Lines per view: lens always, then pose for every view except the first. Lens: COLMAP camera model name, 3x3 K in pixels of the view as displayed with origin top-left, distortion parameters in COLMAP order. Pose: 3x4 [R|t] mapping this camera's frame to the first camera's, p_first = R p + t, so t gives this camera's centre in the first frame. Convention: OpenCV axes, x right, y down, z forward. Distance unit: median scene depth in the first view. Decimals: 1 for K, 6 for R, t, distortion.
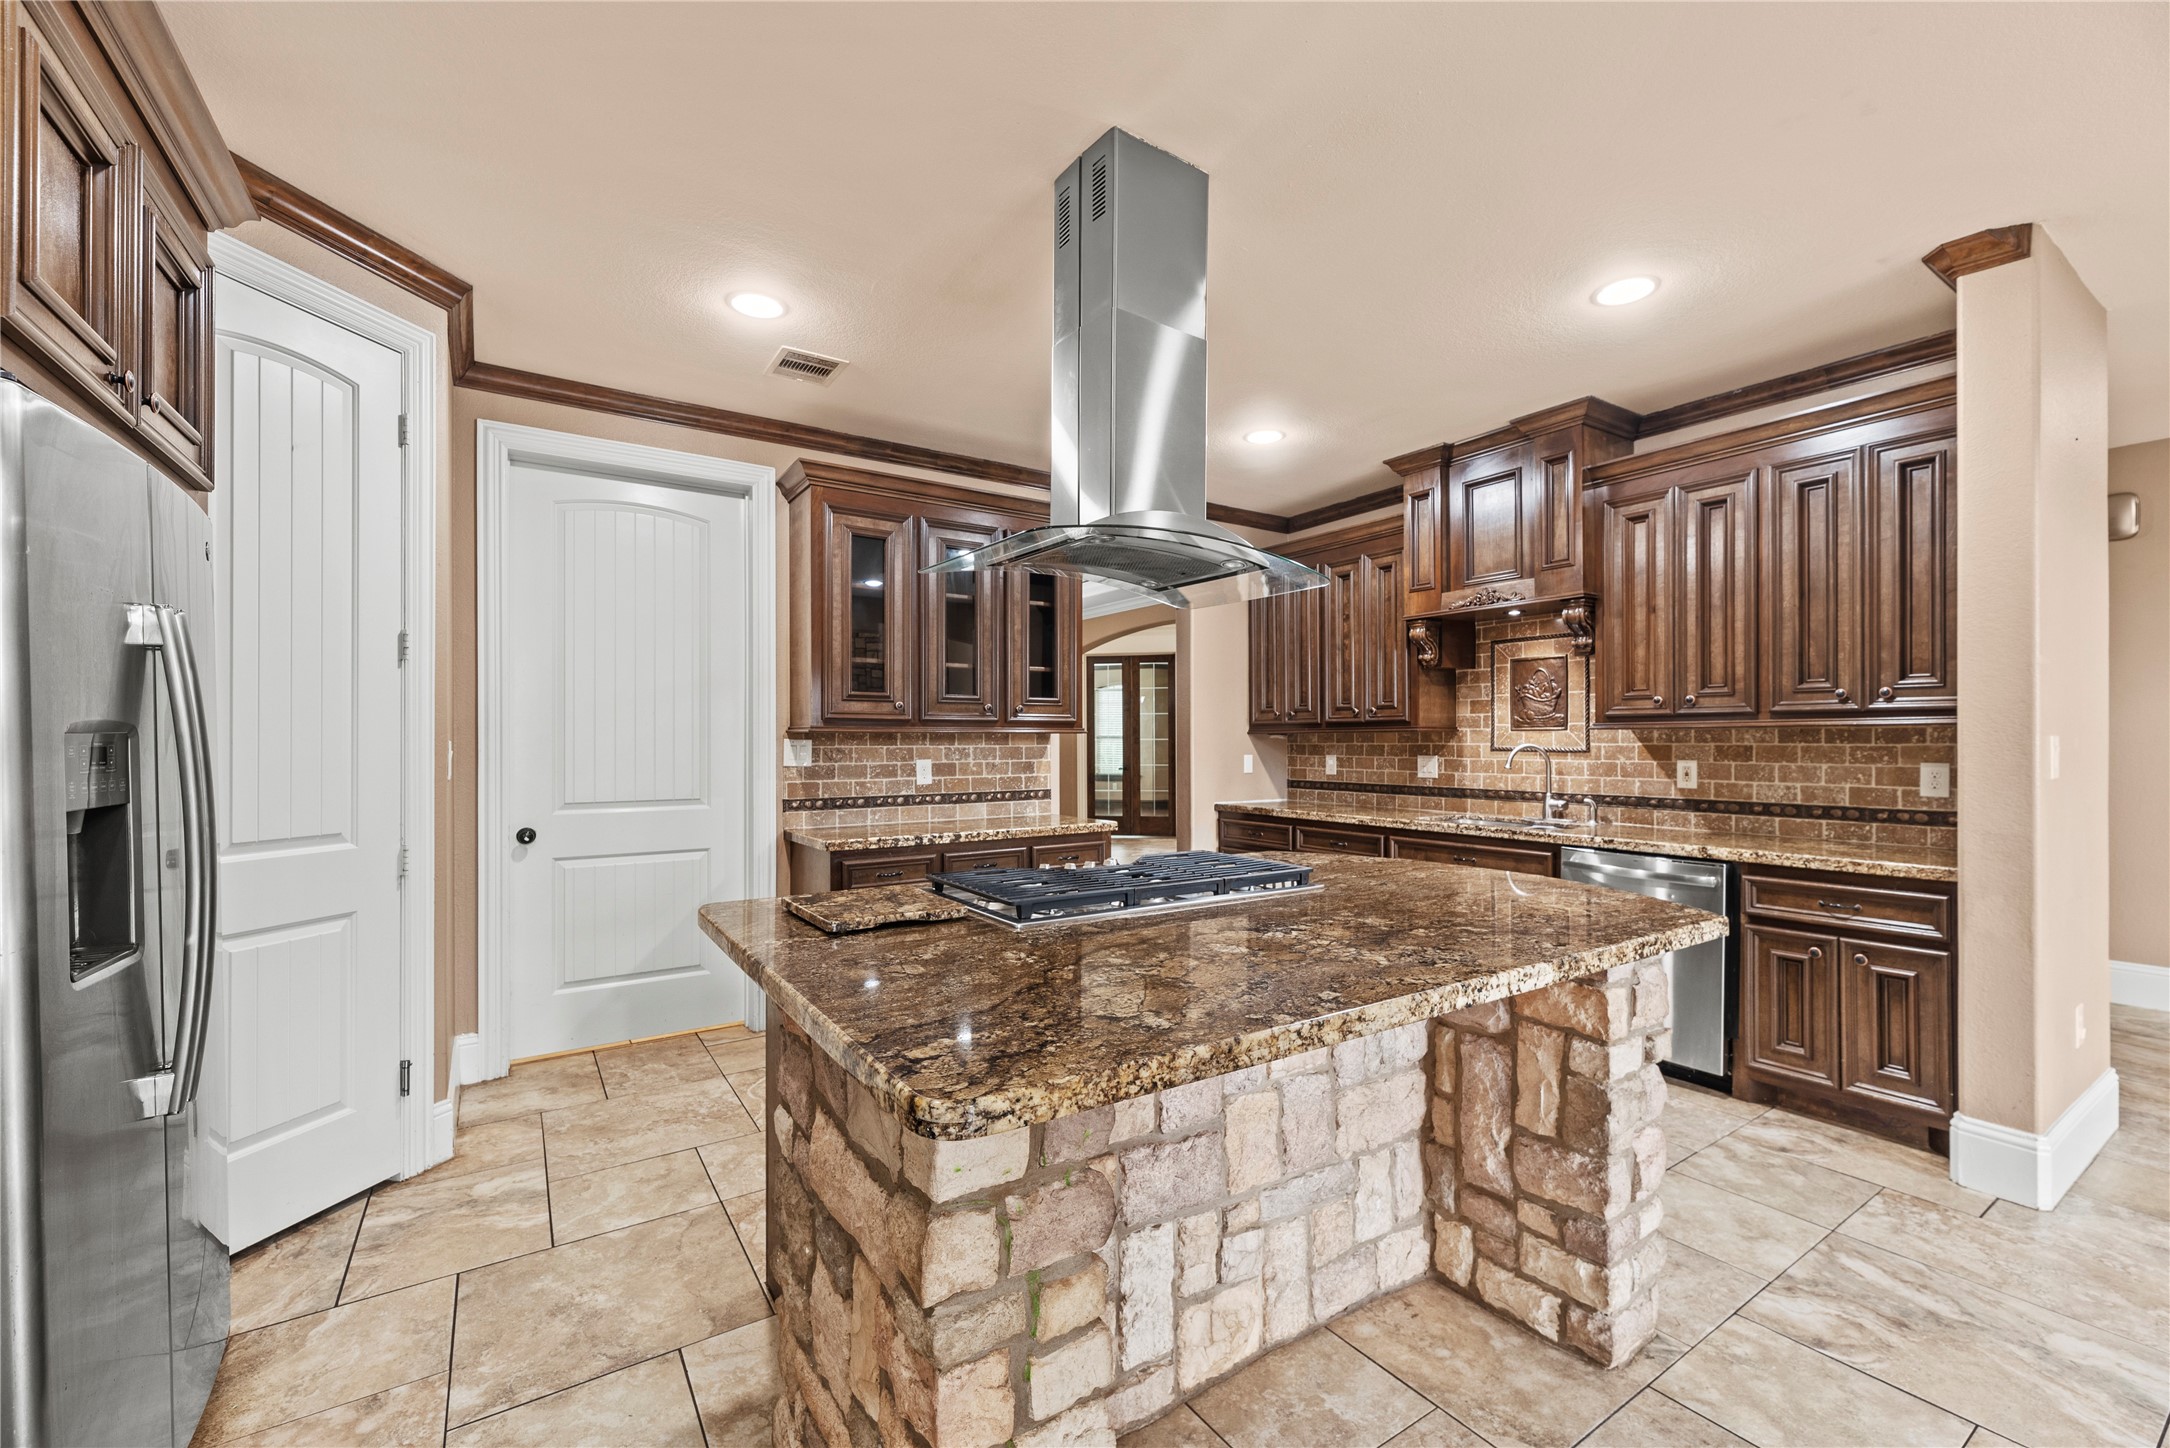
lens RADIAL K [[887.0, 0, 1092.6], [0, 887.0, 740.6], [0, 0, 1]] dist [-0.000548, -0.000116]
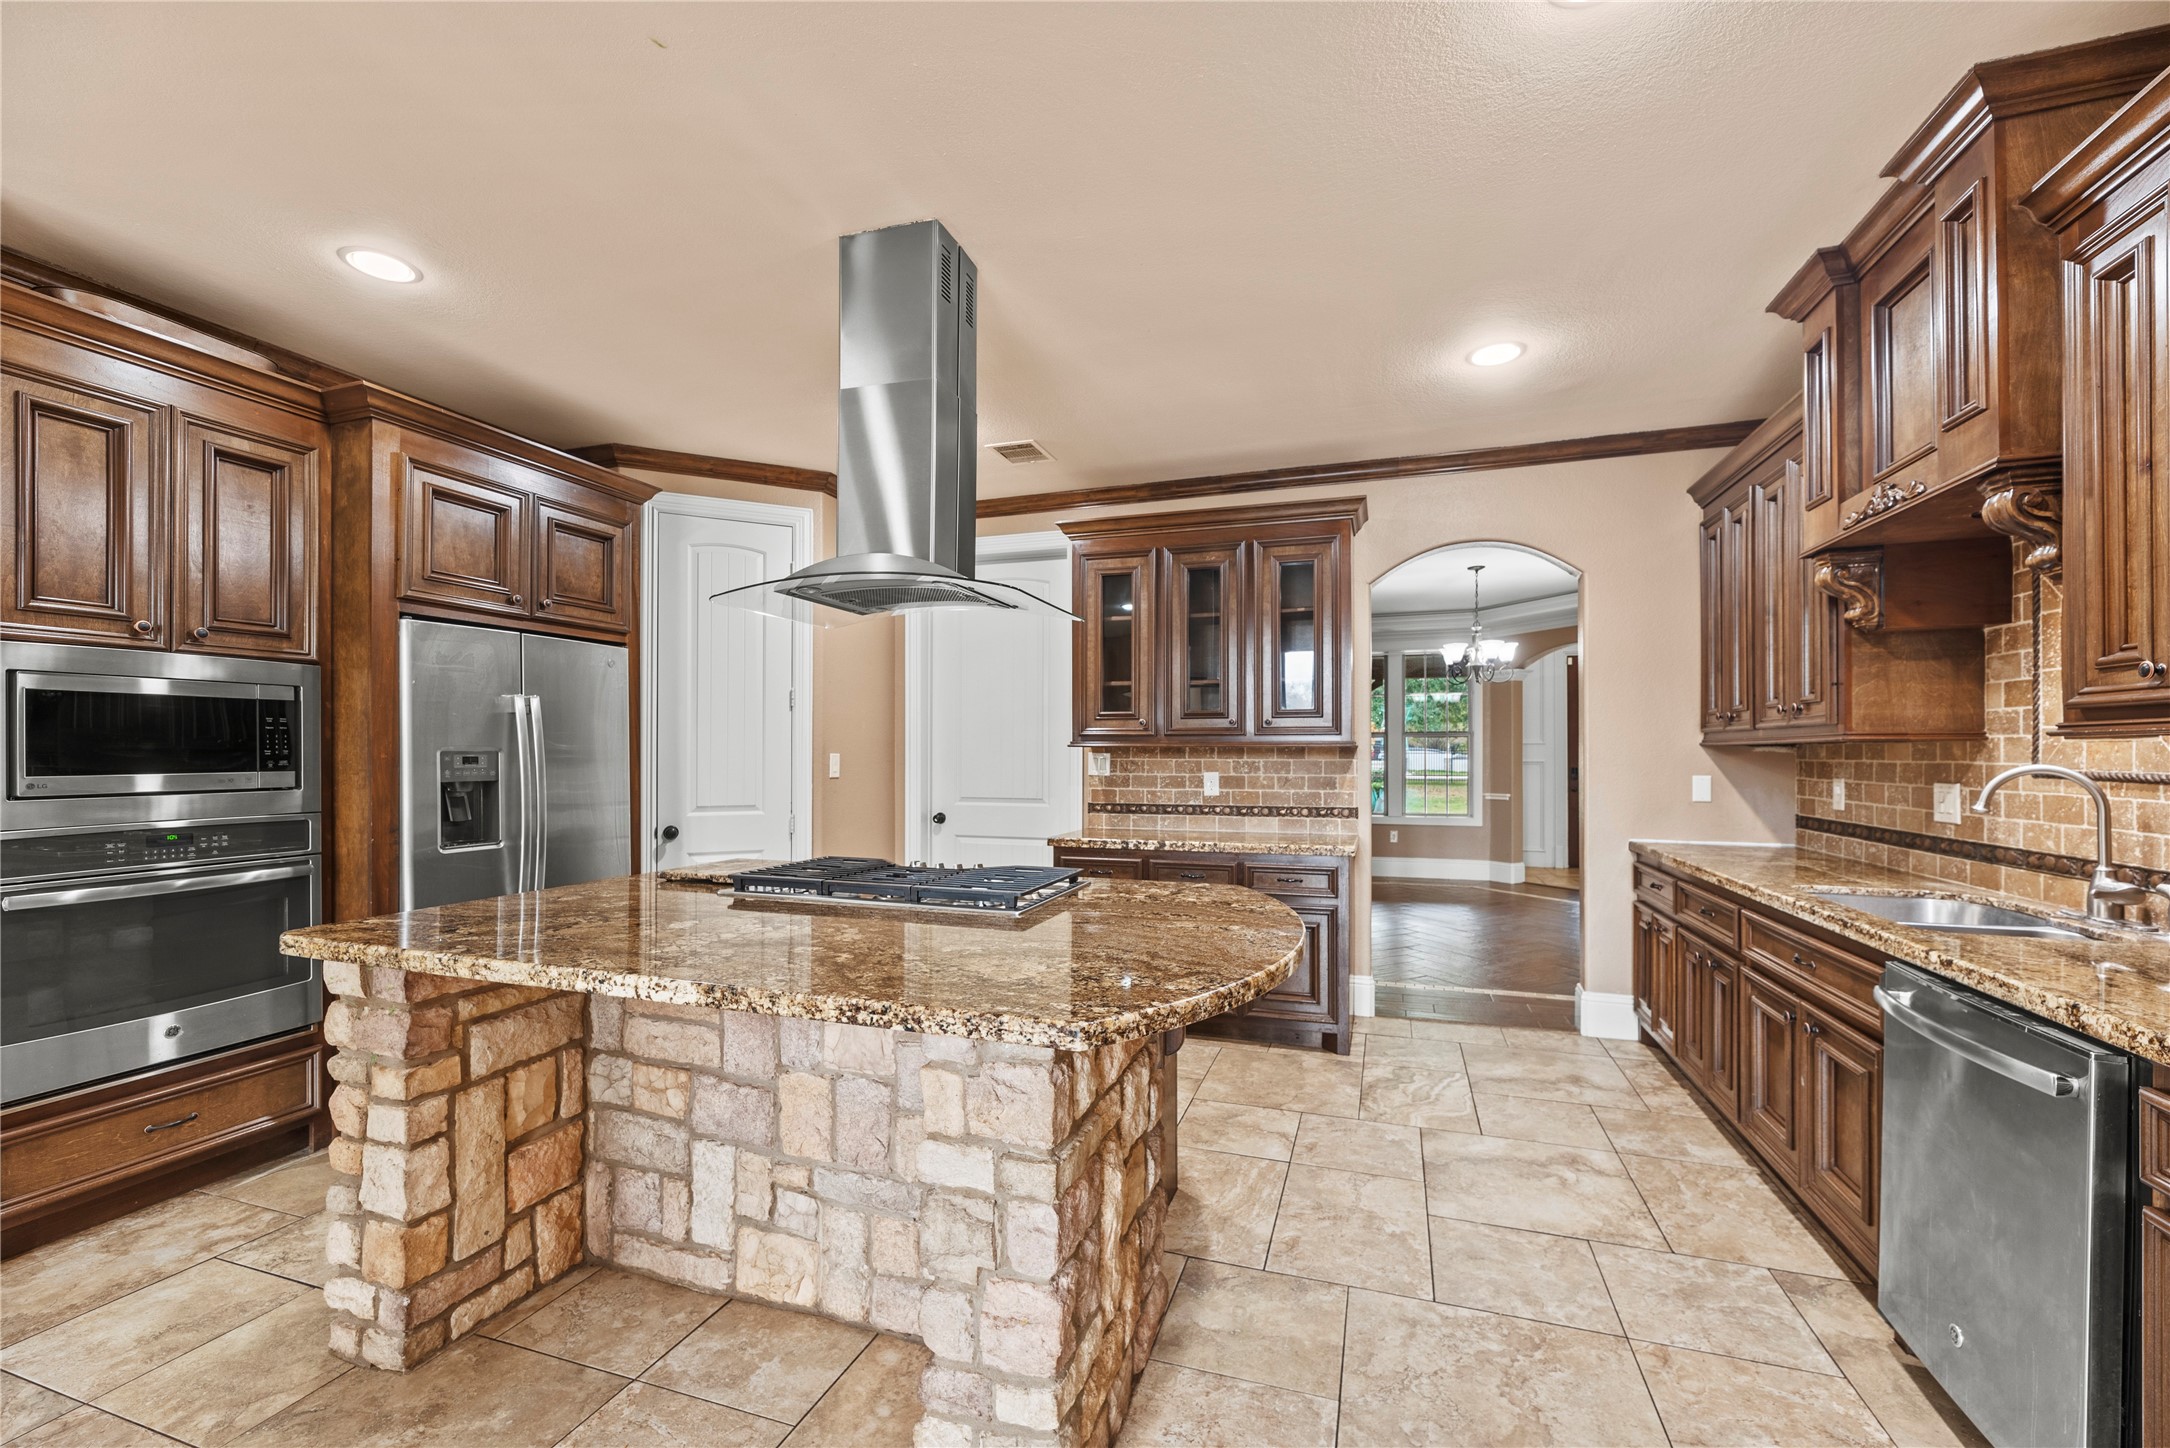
lens RADIAL K [[861.9, 0, 1095.1], [0, 861.9, 752.9], [0, 0, 1]] dist [-0.002152, -0.000138]
pose [[0.613765, 0.001957, -0.789486, 0.544595], [-0.001803, 0.999998, 0.001078, -0.002462], [0.789487, 0.000762, 0.613767, 0.269751]]
